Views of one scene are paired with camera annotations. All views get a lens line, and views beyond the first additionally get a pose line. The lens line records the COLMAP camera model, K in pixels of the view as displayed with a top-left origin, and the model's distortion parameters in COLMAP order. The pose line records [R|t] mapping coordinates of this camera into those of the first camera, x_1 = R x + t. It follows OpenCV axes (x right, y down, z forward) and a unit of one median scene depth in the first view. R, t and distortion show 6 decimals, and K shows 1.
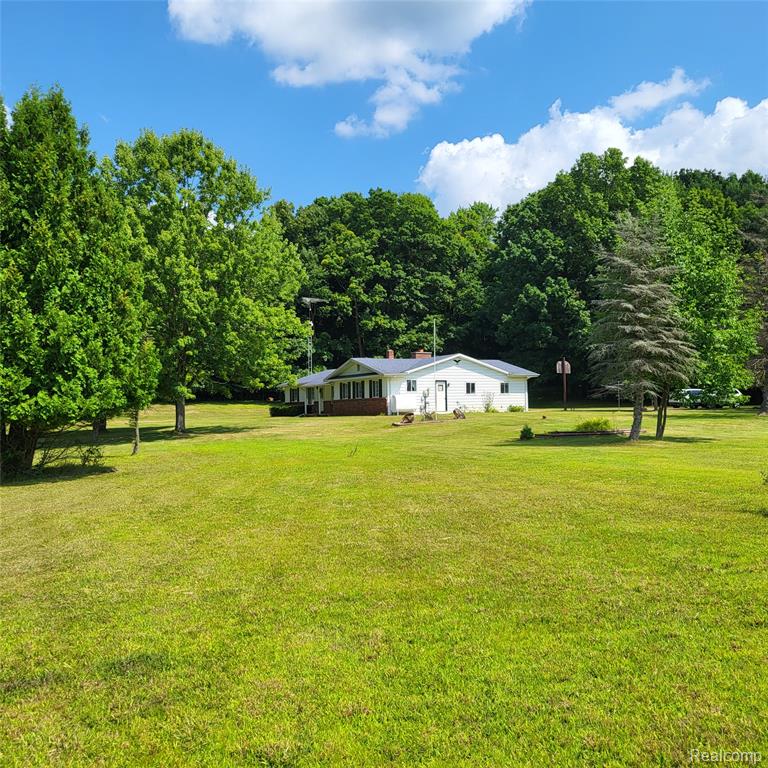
lens RADIAL K [[742.1, 0, 387.6], [0, 742.1, 381.1], [0, 0, 1]] dist [0.010606, 0.004419]
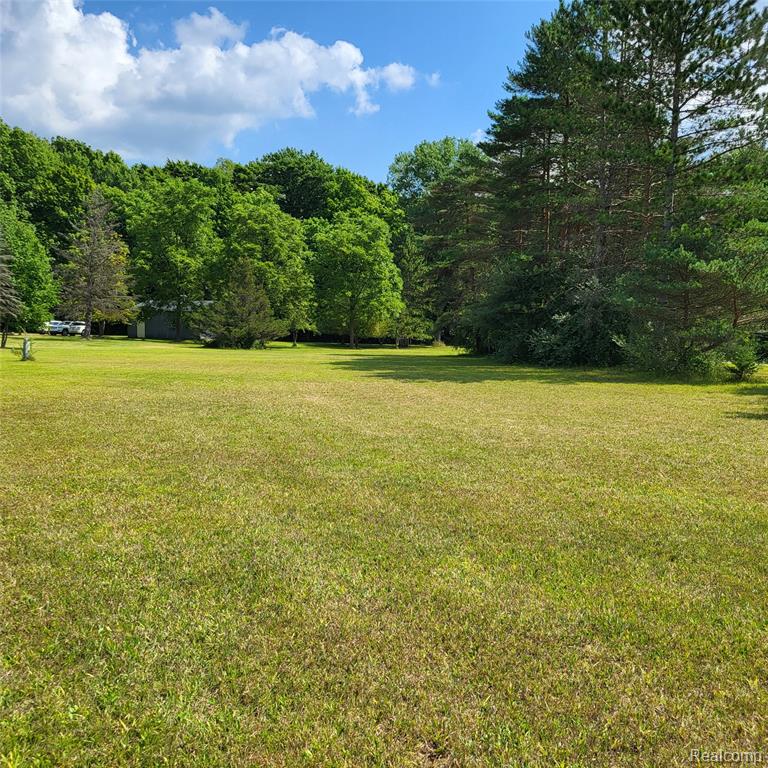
lens RADIAL K [[742.1, 0, 387.6], [0, 742.1, 381.1], [0, 0, 1]] dist [0.010606, 0.004419]
pose [[0.719528, -0.011712, 0.694364, -0.215378], [-0.052235, 0.996113, 0.070930, -0.020491], [-0.692496, -0.087307, 0.716120, -0.939158]]
